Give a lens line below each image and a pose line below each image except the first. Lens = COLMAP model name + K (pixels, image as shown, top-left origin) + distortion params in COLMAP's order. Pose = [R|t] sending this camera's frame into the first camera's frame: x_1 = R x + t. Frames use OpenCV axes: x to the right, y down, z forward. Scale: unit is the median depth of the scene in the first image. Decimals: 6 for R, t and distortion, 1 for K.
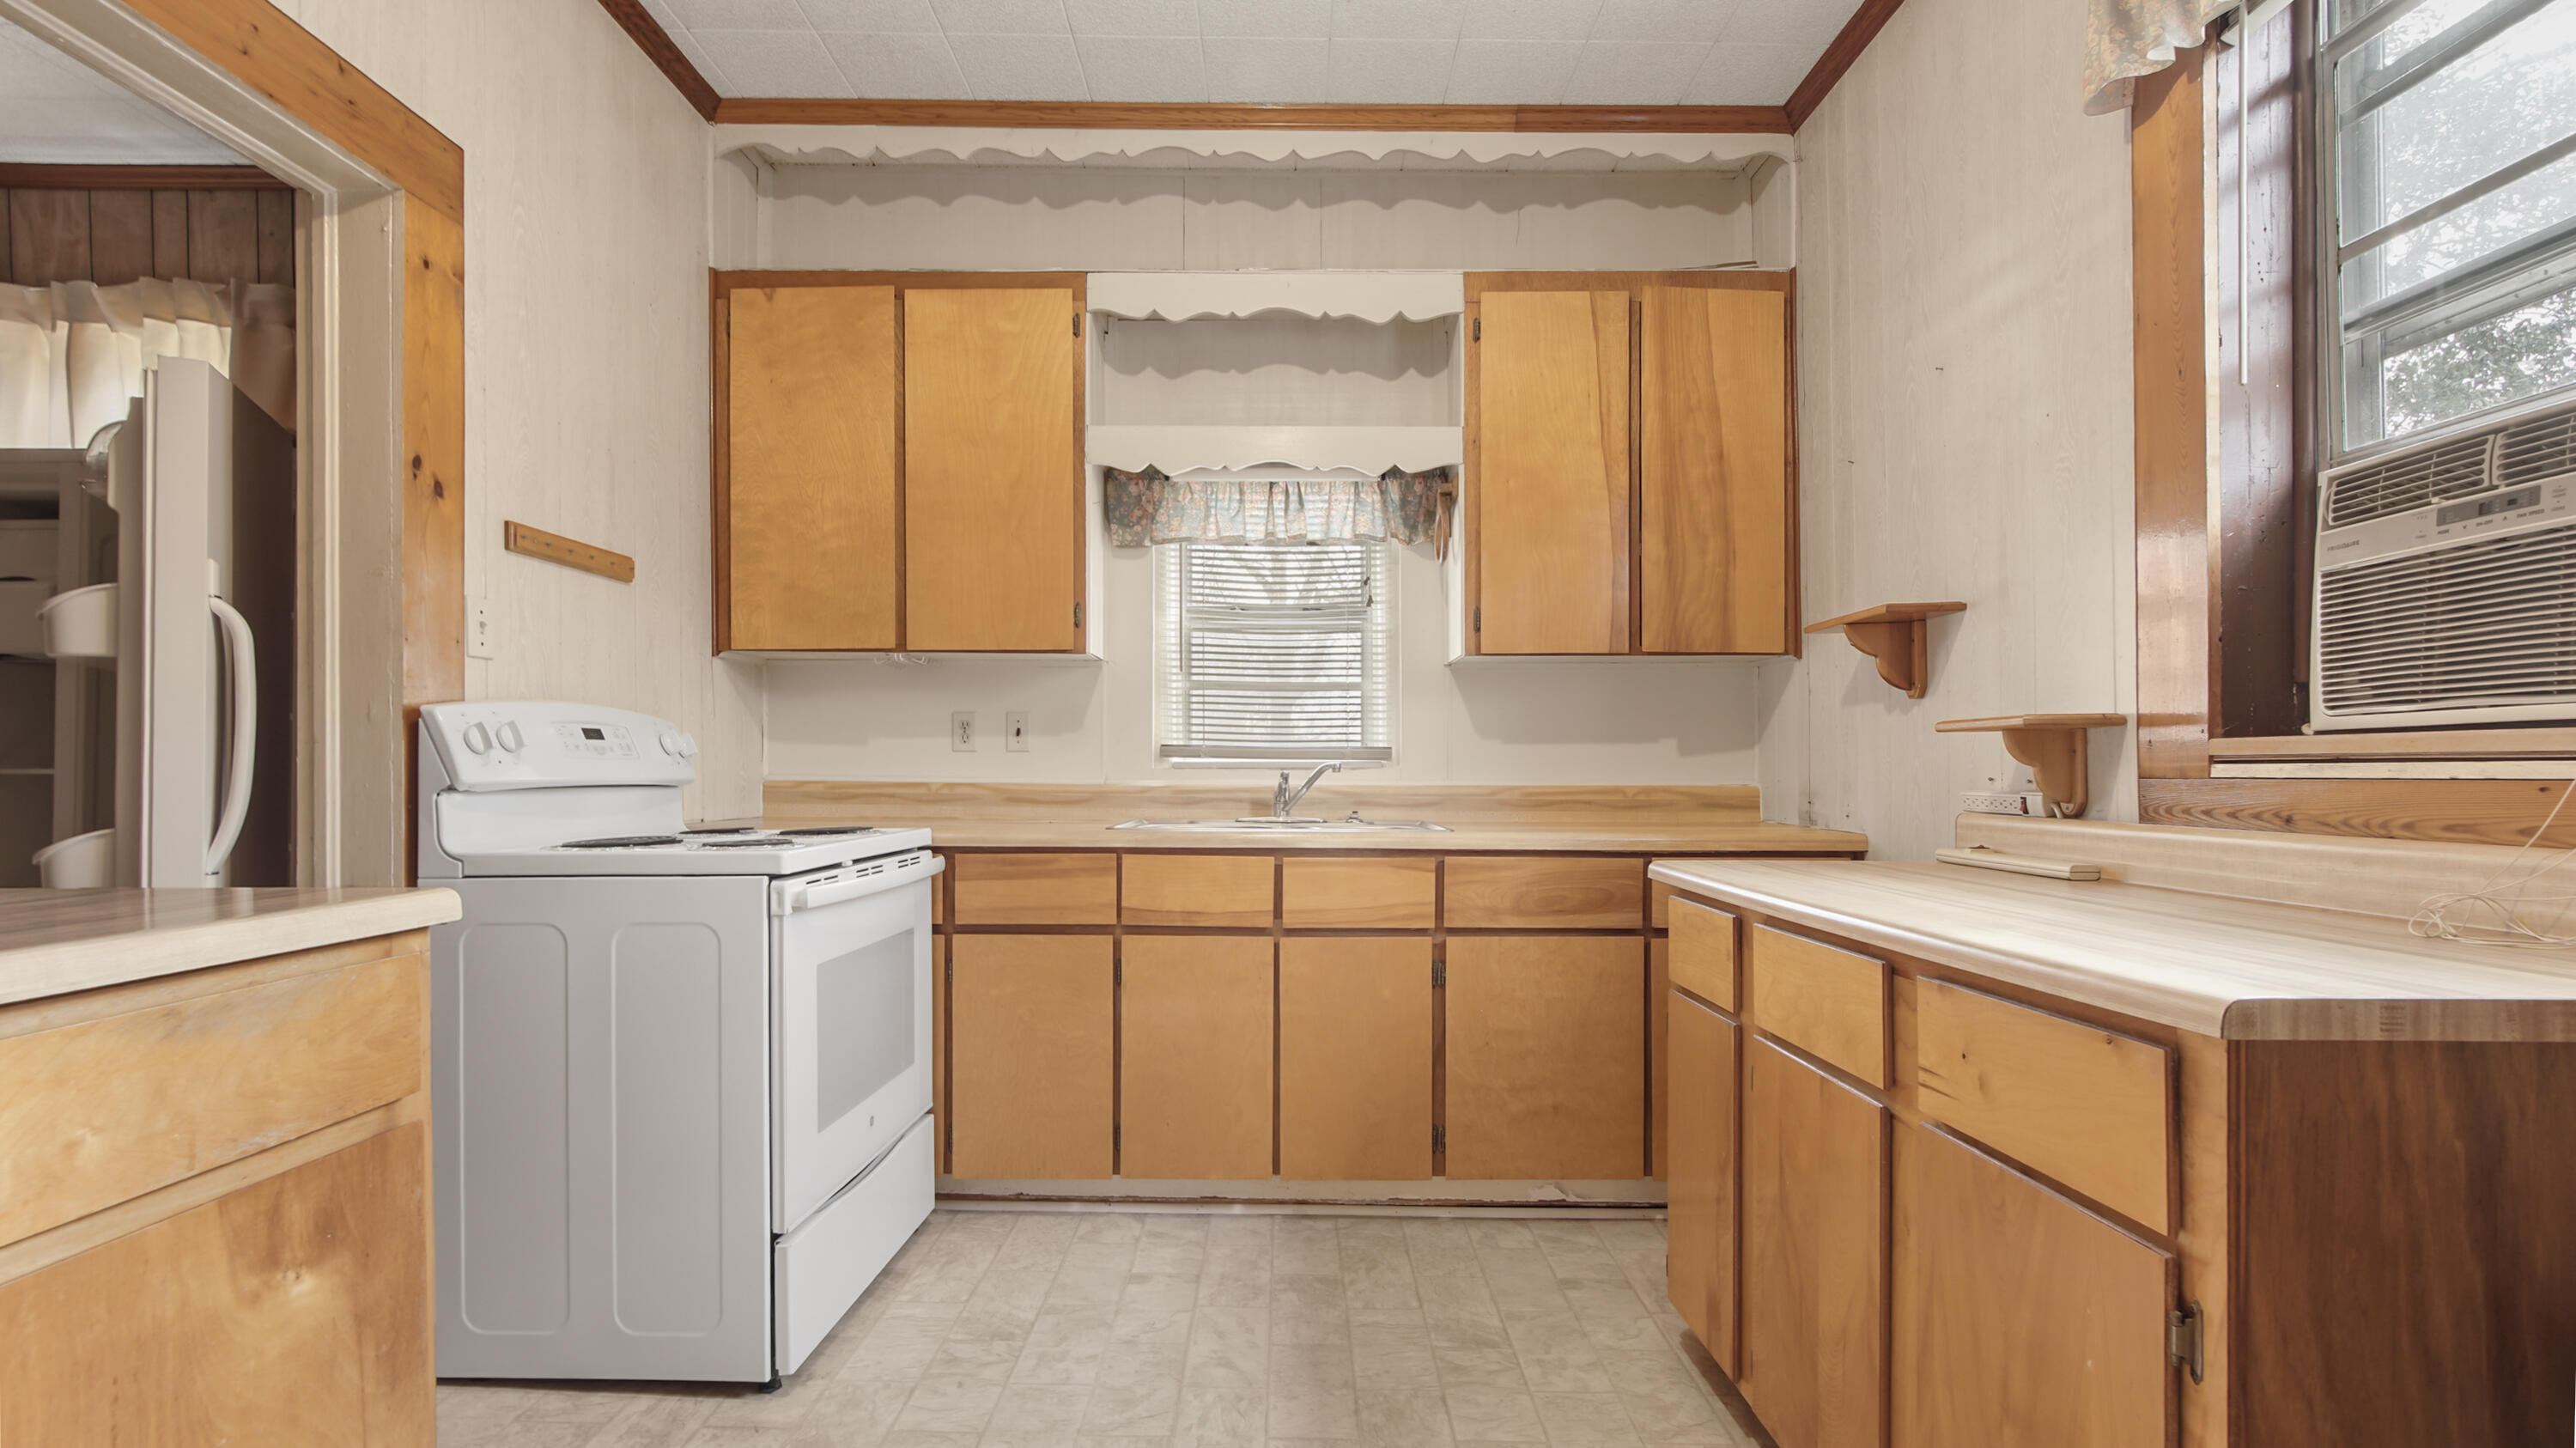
lens RADIAL K [[1155.0, 0, 1286.1], [0, 1155.0, 752.3], [0, 0, 1]] dist [-0.001810, -0.000090]
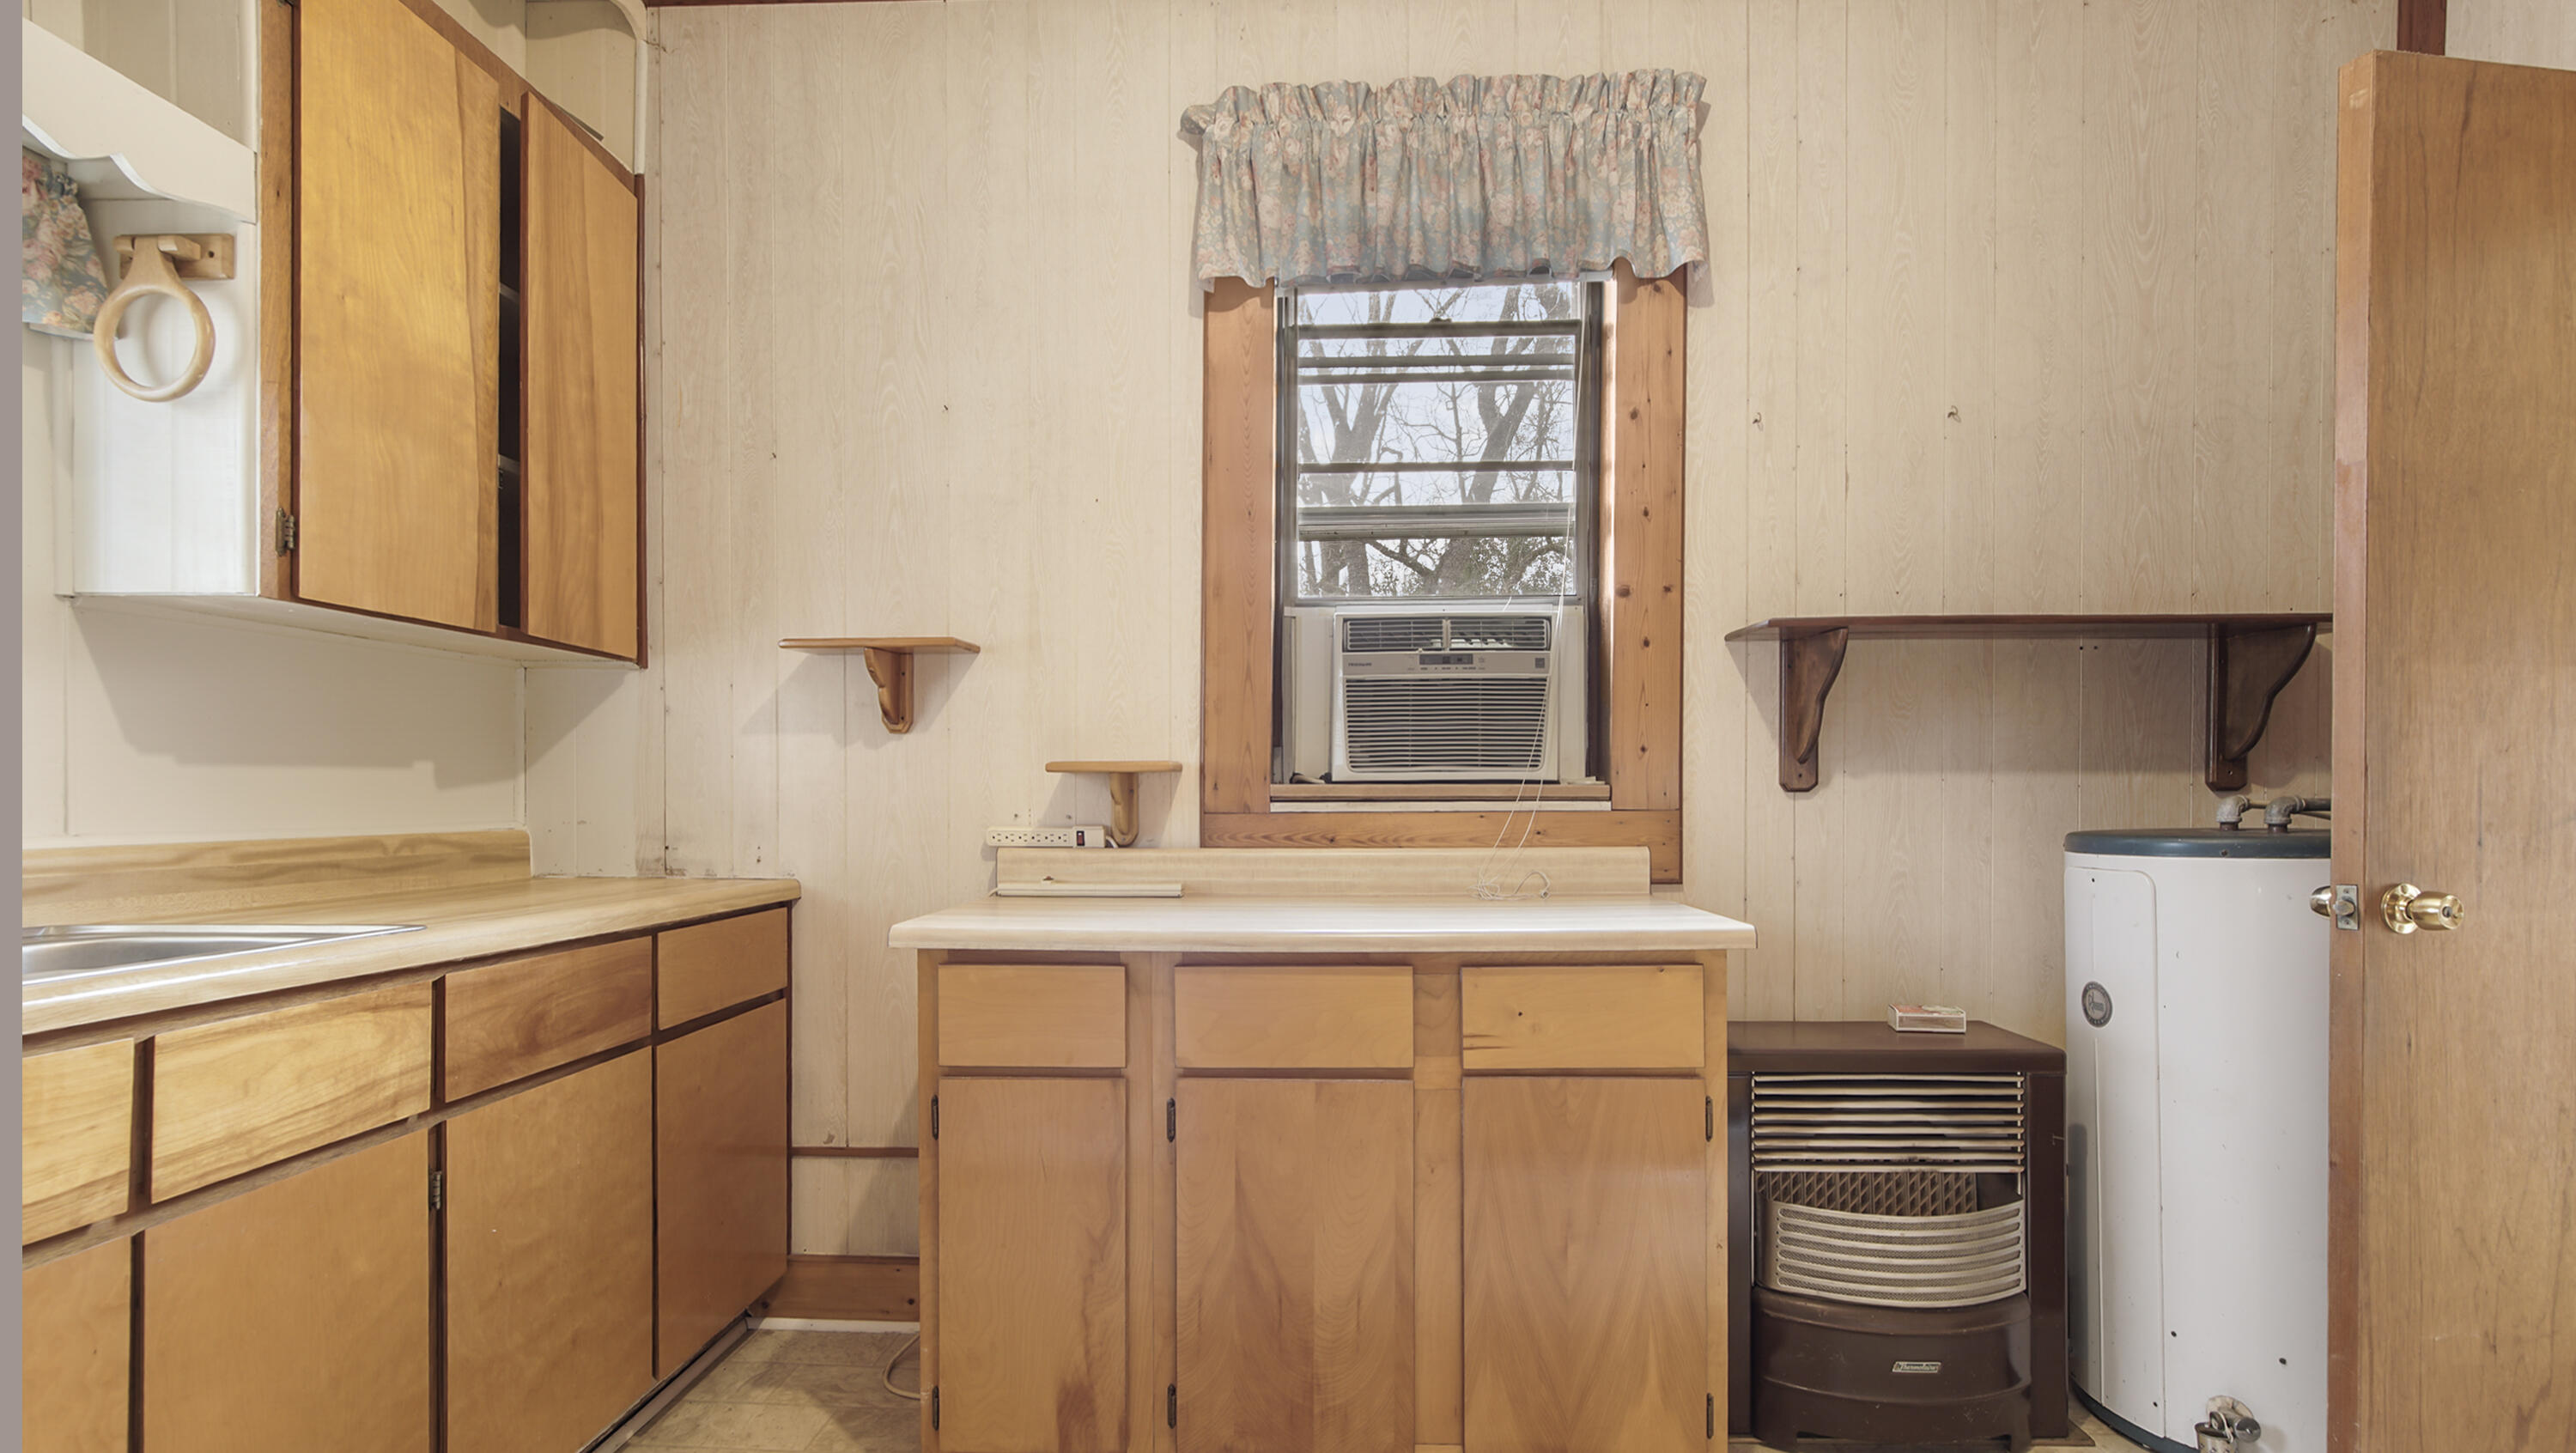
lens RADIAL K [[1238.8, 0, 1280.7], [0, 1238.8, 788.5], [0, 0, 1]] dist [-0.000785, 0.000008]
pose [[0.031160, 0.004253, 0.999505, -0.443859], [-0.013531, 0.999901, -0.003833, -0.000744], [-0.999423, -0.013405, 0.031214, 0.595488]]
